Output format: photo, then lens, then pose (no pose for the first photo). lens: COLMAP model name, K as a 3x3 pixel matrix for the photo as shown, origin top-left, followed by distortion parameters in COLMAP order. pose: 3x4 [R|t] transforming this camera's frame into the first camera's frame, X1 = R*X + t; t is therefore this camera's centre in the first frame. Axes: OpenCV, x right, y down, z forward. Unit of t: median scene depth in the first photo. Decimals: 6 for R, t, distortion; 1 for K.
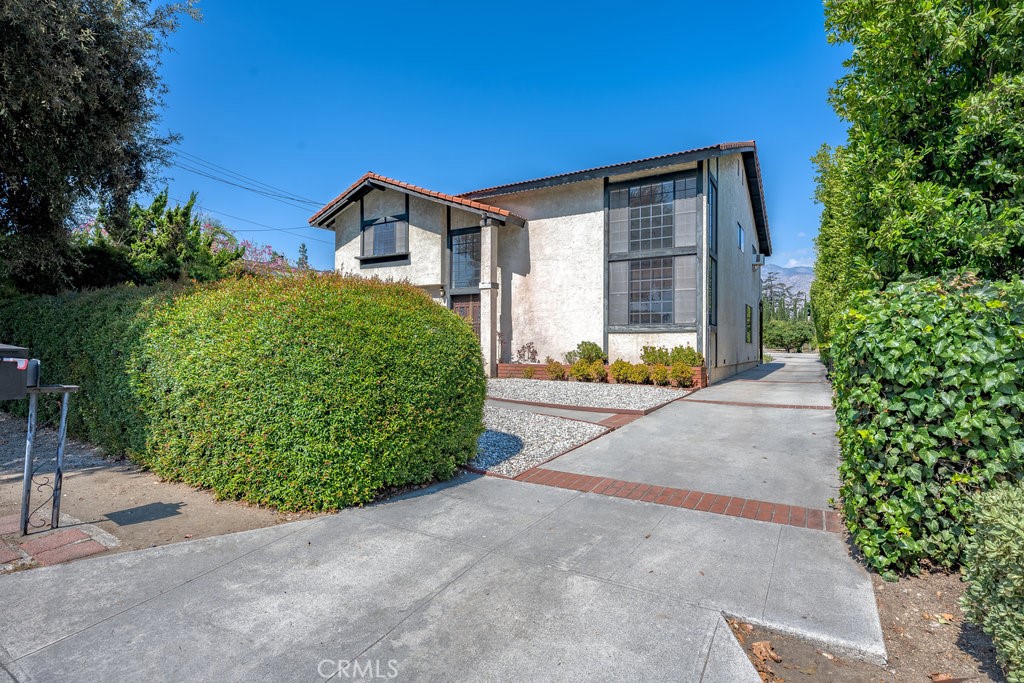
lens RADIAL K [[523.2, 0, 510.6], [0, 523.2, 339.8], [0, 0, 1]] dist [-0.001583, -0.000483]
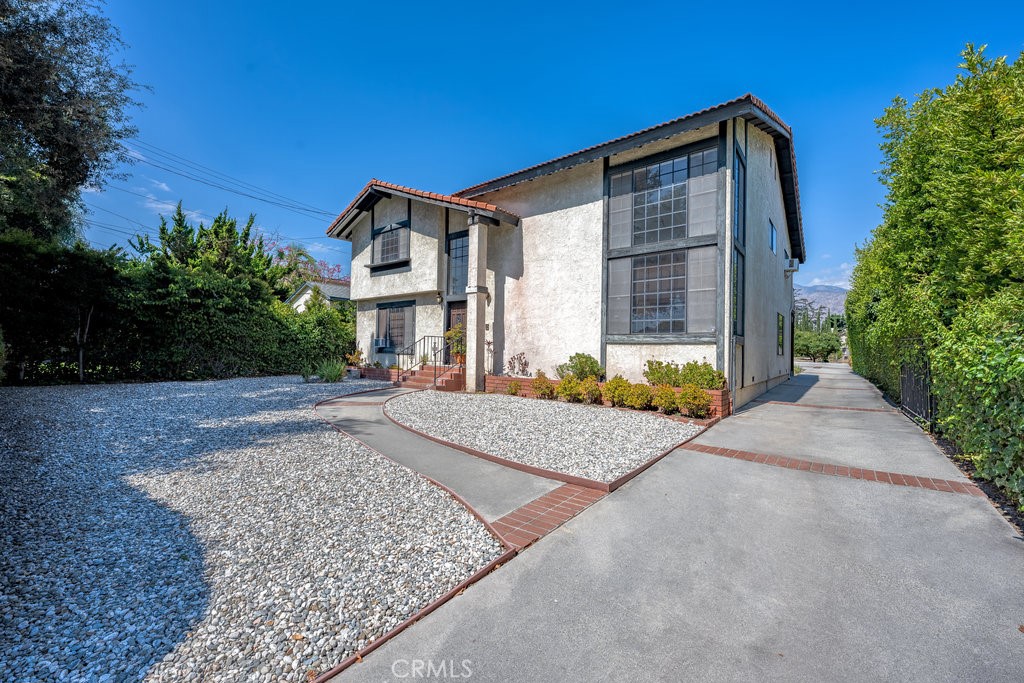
lens RADIAL K [[410.2, 0, 513.7], [0, 410.2, 341.7], [0, 0, 1]] dist [-0.001542, 0.000263]
pose [[0.991203, 0.010507, -0.131934, 0.117834], [-0.011609, 0.999904, -0.007590, -0.008813], [0.131842, 0.009055, 0.991229, 0.305077]]
